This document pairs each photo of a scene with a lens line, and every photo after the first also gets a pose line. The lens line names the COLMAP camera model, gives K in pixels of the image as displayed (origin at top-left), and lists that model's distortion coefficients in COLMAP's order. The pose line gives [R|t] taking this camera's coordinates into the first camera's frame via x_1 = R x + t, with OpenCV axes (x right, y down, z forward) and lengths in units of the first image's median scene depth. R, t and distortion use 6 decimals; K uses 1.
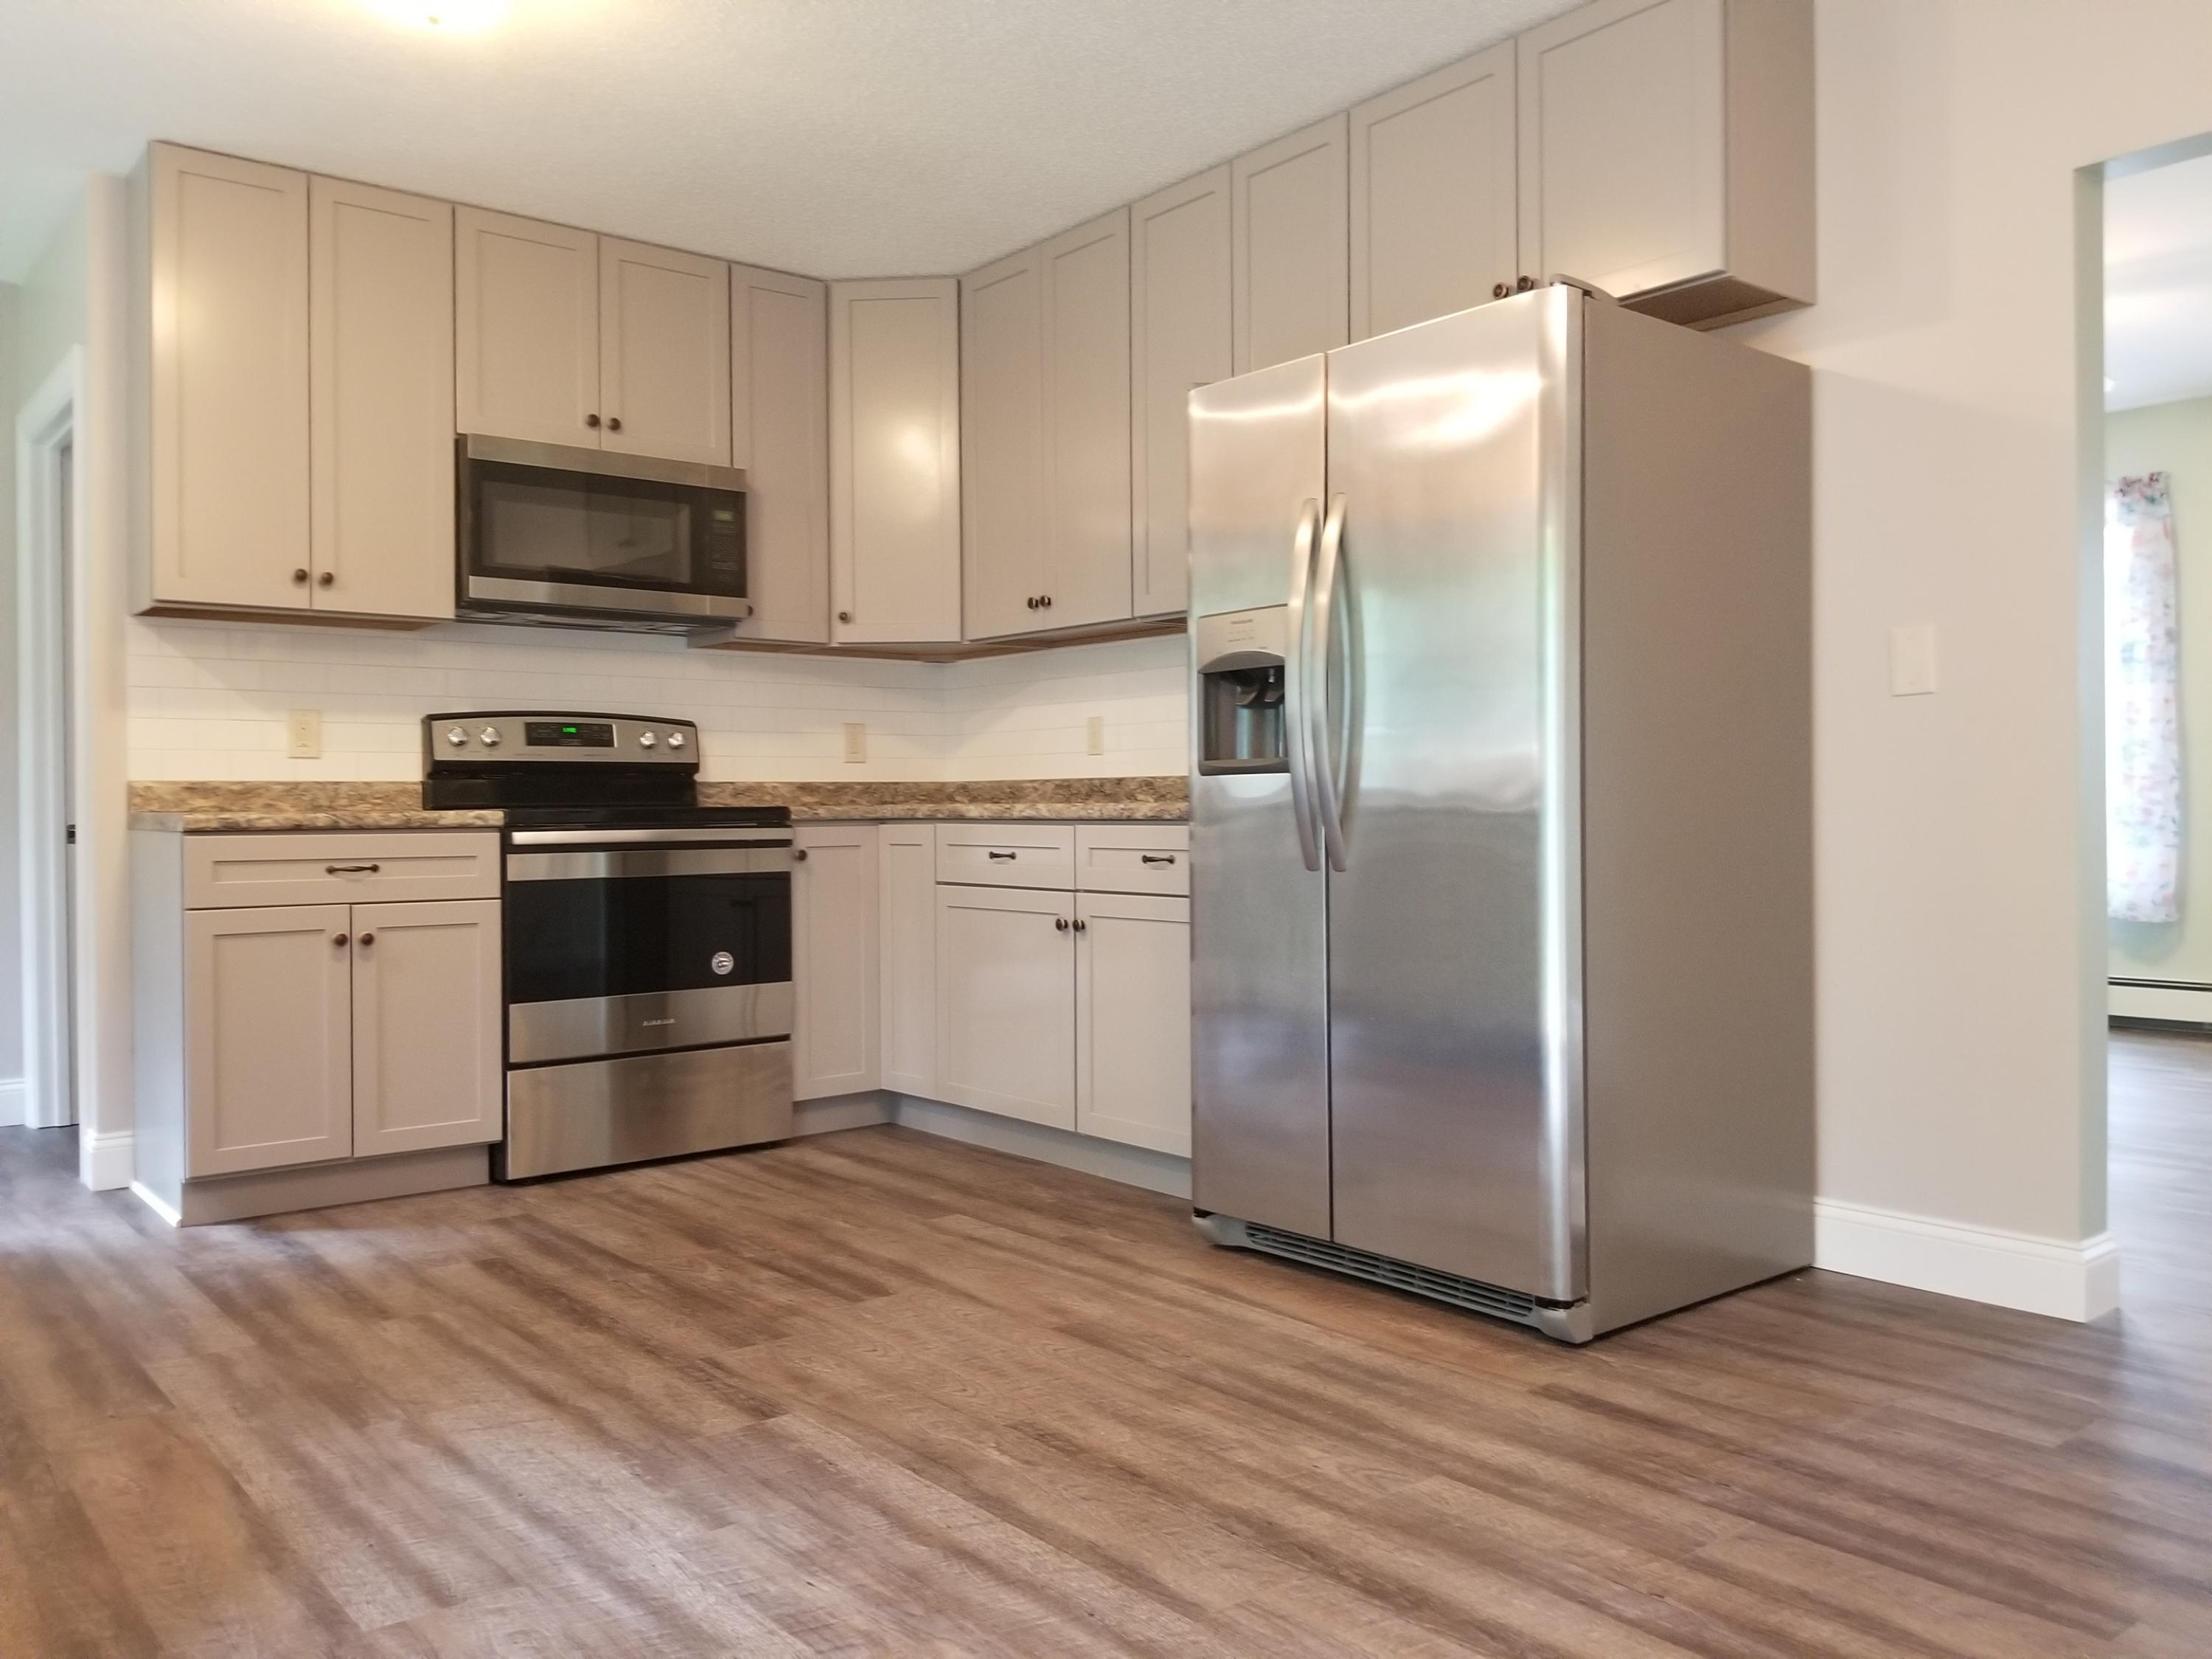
lens RADIAL K [[1721.0, 0, 1094.9], [0, 1721.0, 800.4], [0, 0, 1]] dist [0.082459, -0.108796]
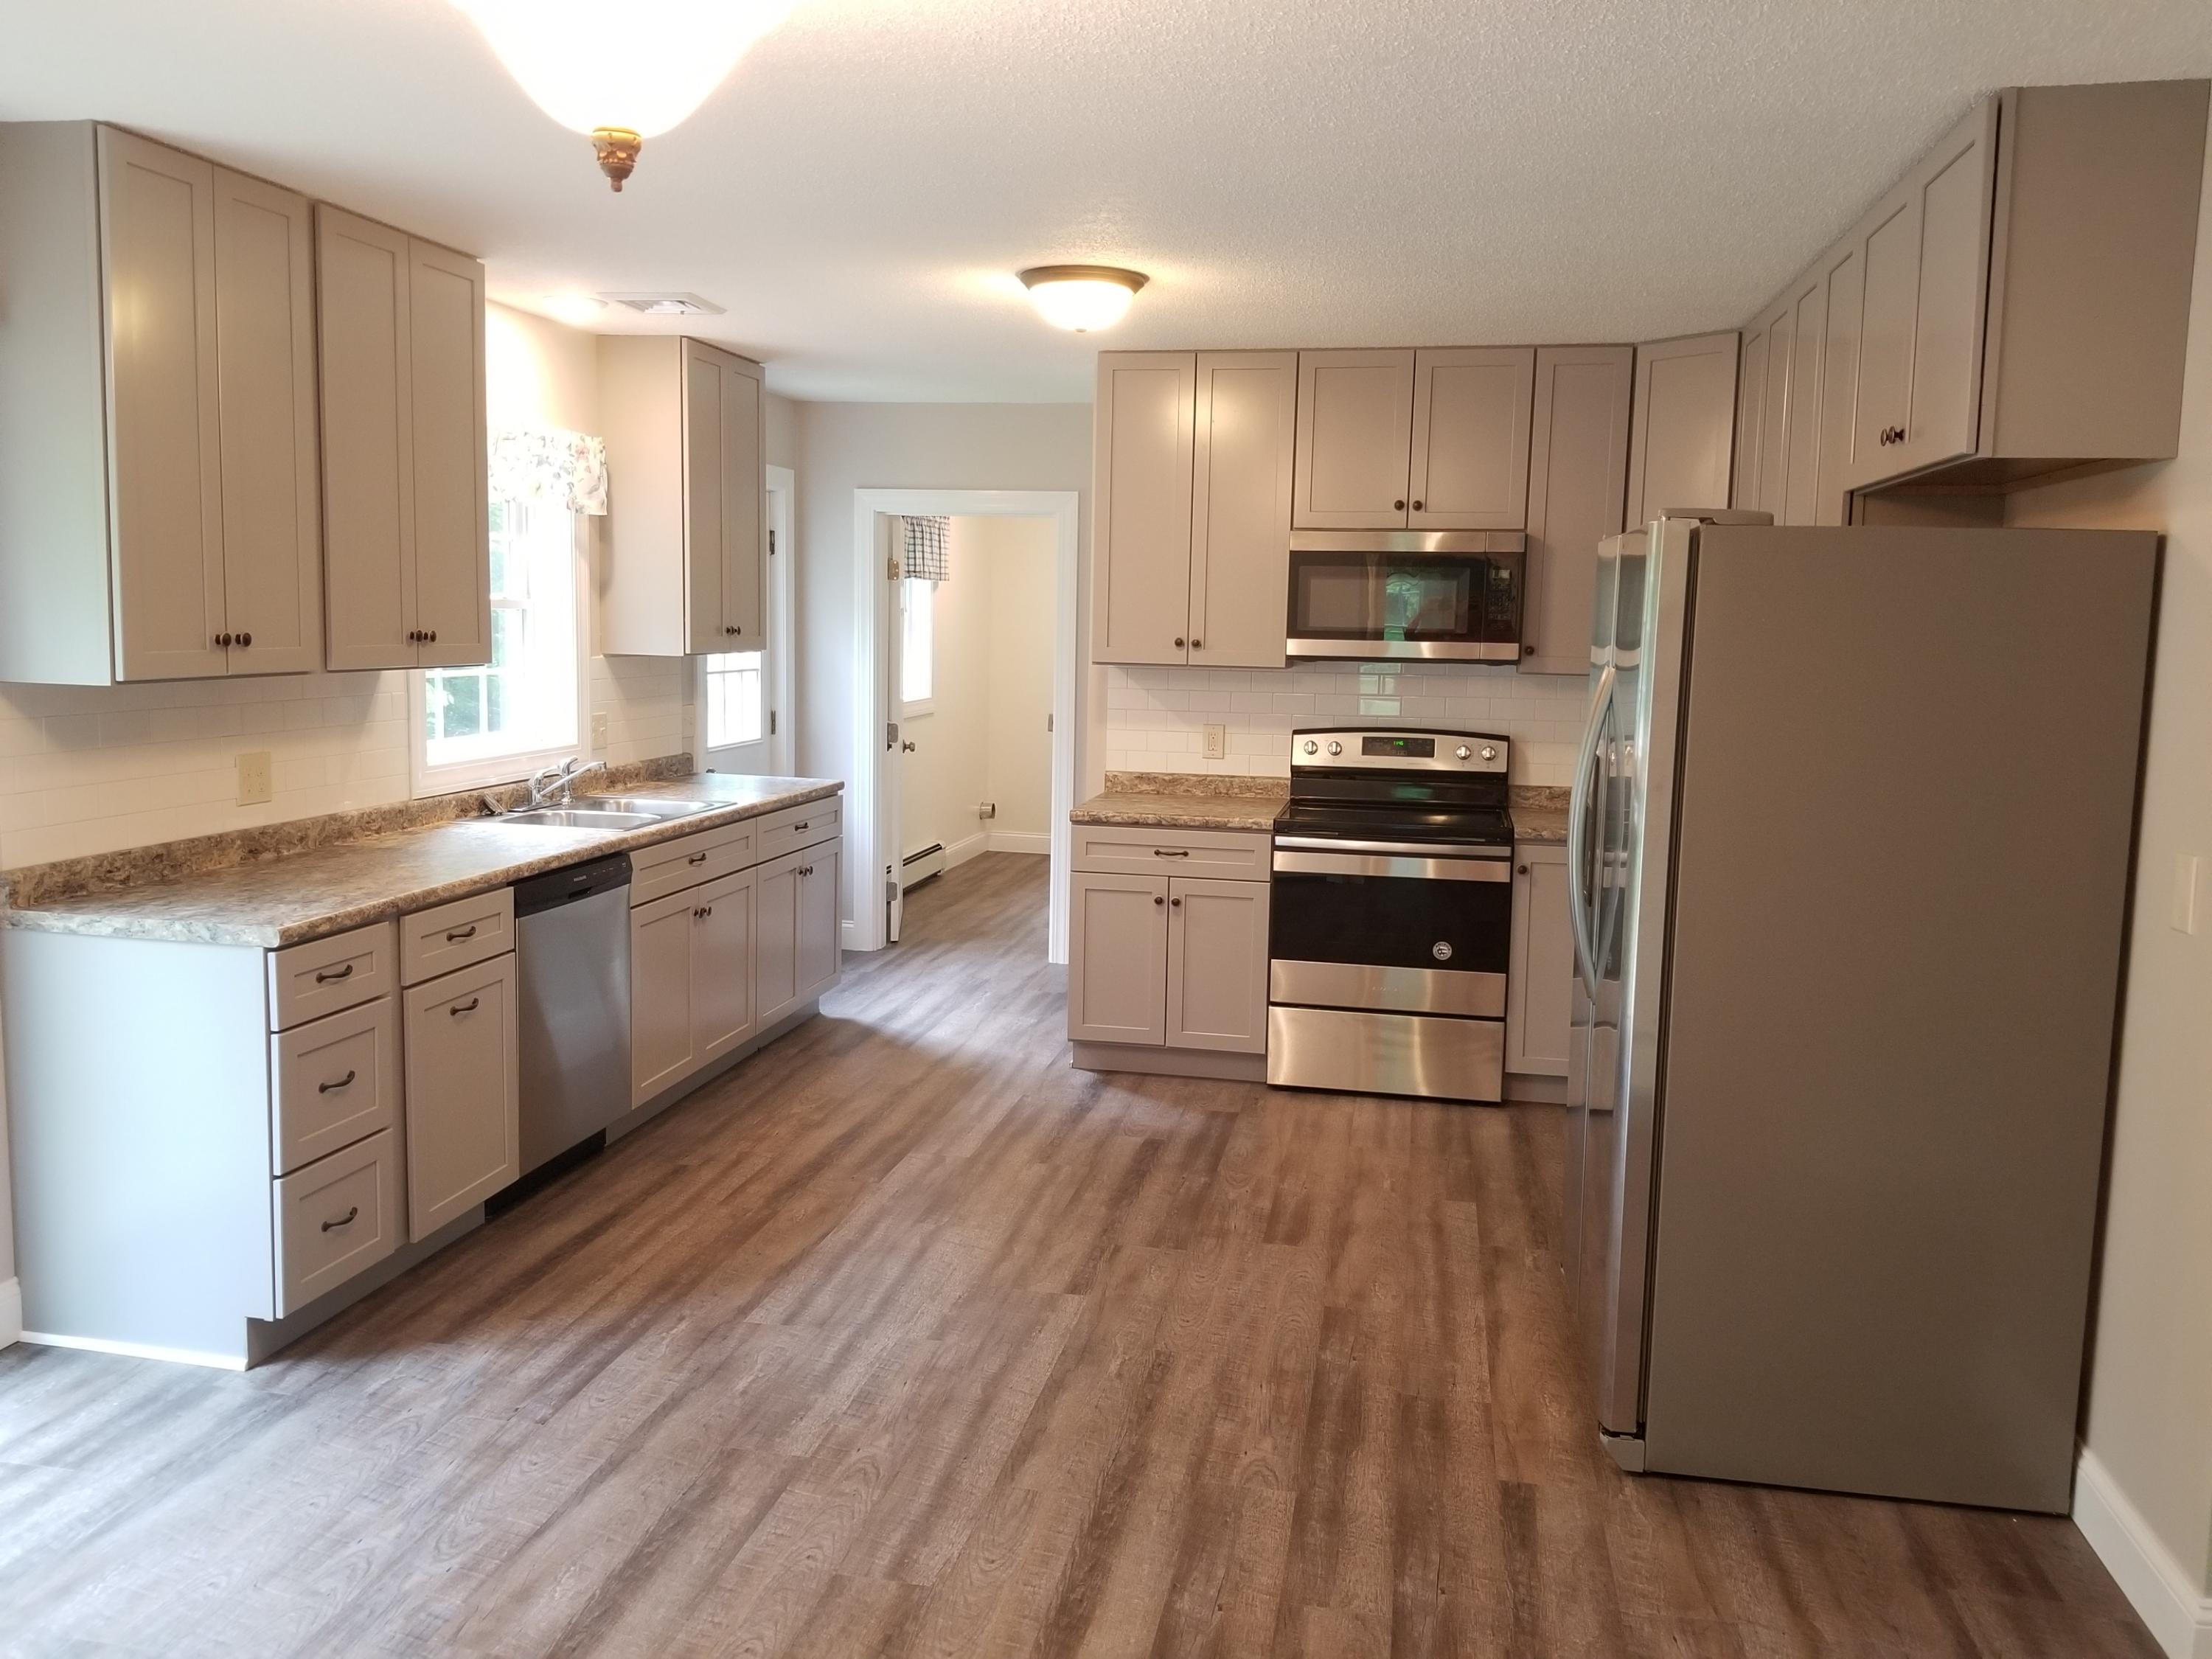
lens RADIAL K [[1715.5, 0, 1110.4], [0, 1715.5, 788.7], [0, 0, 1]] dist [0.124768, -0.178269]
pose [[0.649314, 0.100789, -0.753812, 0.854012], [-0.022990, 0.993328, 0.113011, -0.241532], [0.760173, -0.056050, 0.647299, 0.040206]]
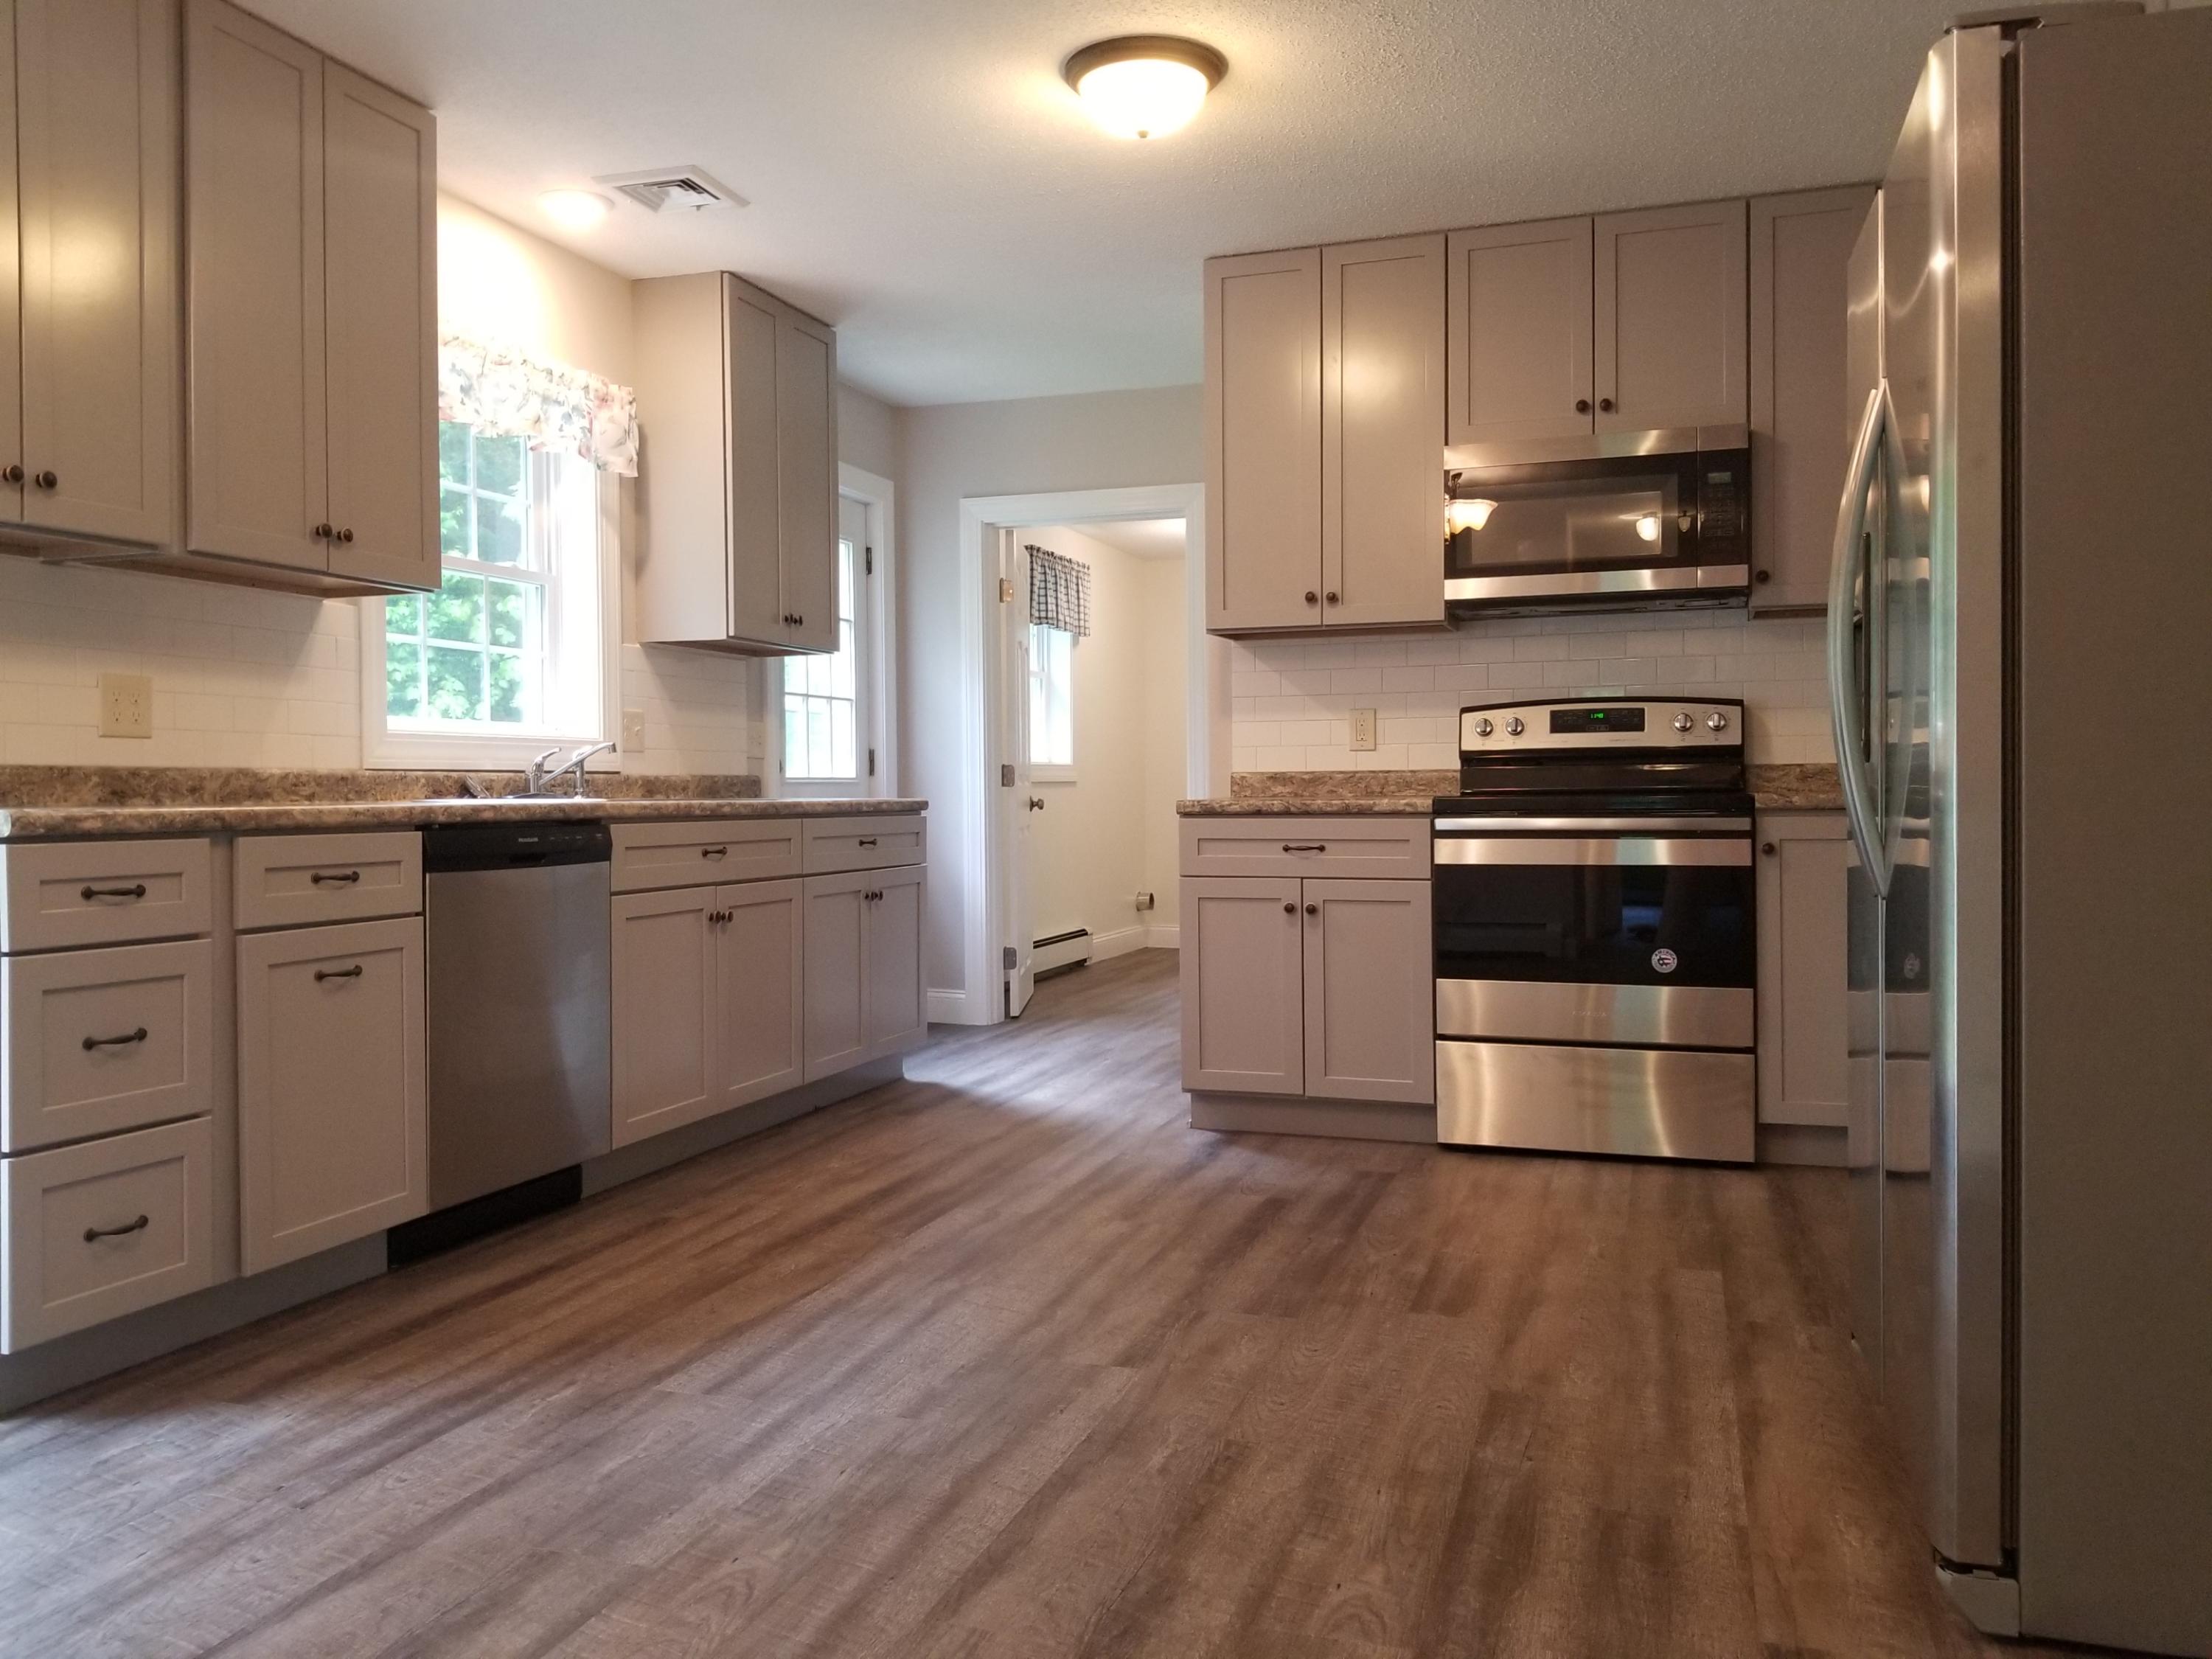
lens RADIAL K [[1721.0, 0, 1094.9], [0, 1721.0, 800.4], [0, 0, 1]] dist [0.082459, -0.108796]
pose [[0.541406, 0.009685, -0.840706, 0.638591], [0.007955, 0.999830, 0.016642, -0.017806], [0.840724, -0.015698, 0.541237, 0.355025]]
